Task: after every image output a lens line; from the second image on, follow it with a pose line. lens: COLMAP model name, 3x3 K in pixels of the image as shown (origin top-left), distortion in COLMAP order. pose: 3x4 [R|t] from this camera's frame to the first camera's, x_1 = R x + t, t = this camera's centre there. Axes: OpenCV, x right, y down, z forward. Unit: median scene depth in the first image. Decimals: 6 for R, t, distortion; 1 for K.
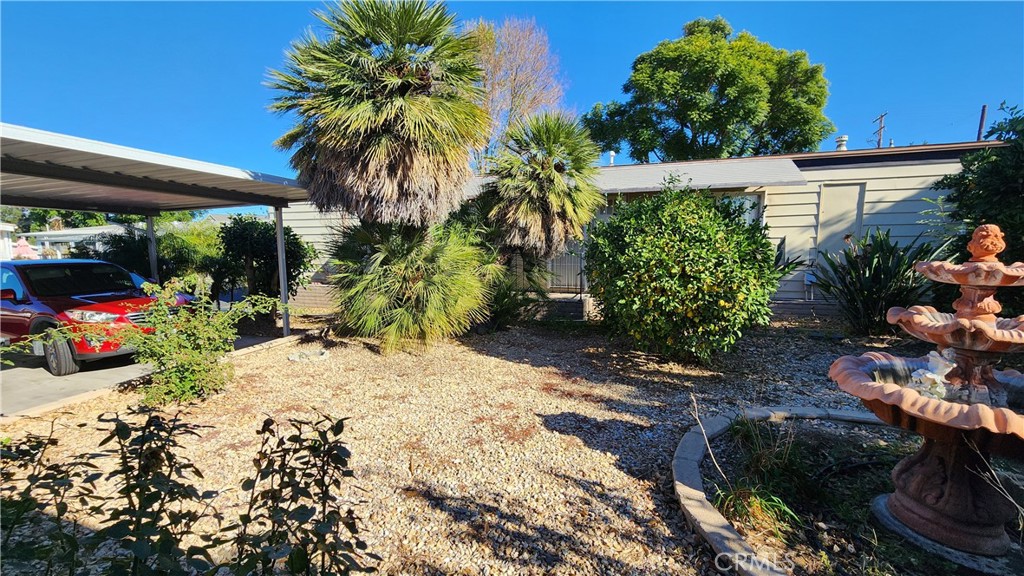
lens RADIAL K [[412.1, 0, 512.0], [0, 412.1, 288.0], [0, 0, 1]] dist [-0.000208, -0.000016]
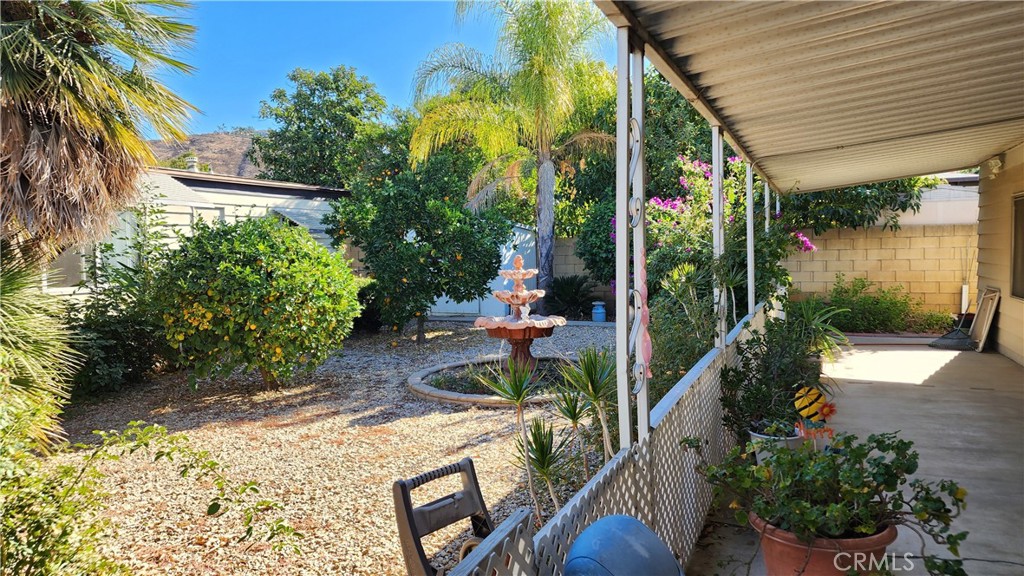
lens RADIAL K [[683.4, 0, 512.0], [0, 683.4, 288.0], [0, 0, 1]] dist [0.001907, 0.000559]
pose [[0.081817, -0.047076, 0.995535, -2.127652], [0.131588, 0.990649, 0.036031, -0.074154], [-0.987922, 0.128053, 0.087247, 0.490621]]
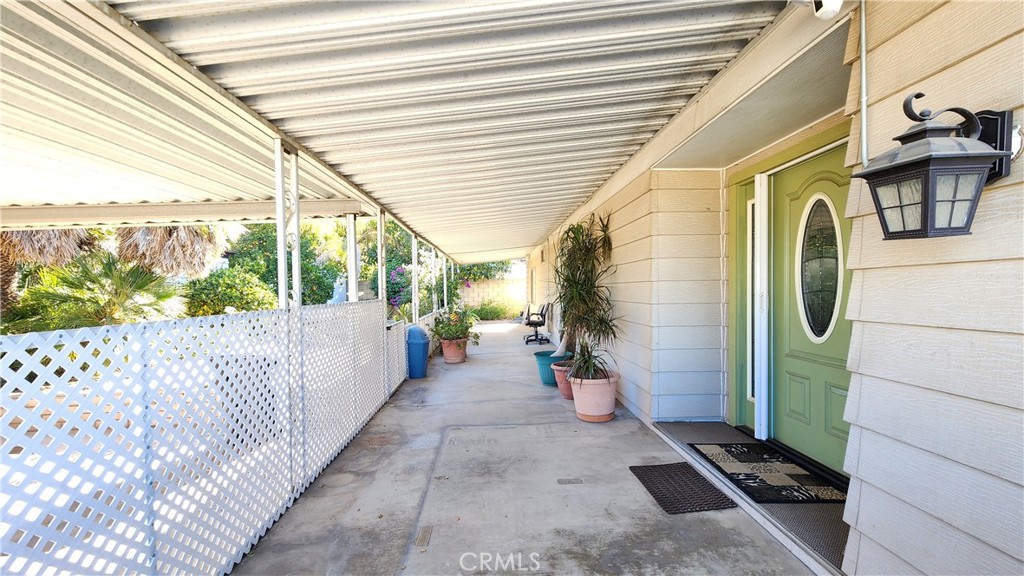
lens RADIAL K [[412.1, 0, 512.0], [0, 412.1, 288.0], [0, 0, 1]] dist [-0.000208, -0.000016]
pose [[-0.385507, 0.011692, 0.922631, -3.291477], [0.115291, 0.992694, 0.035592, -0.061345], [-0.915474, 0.120092, -0.384039, 0.737279]]
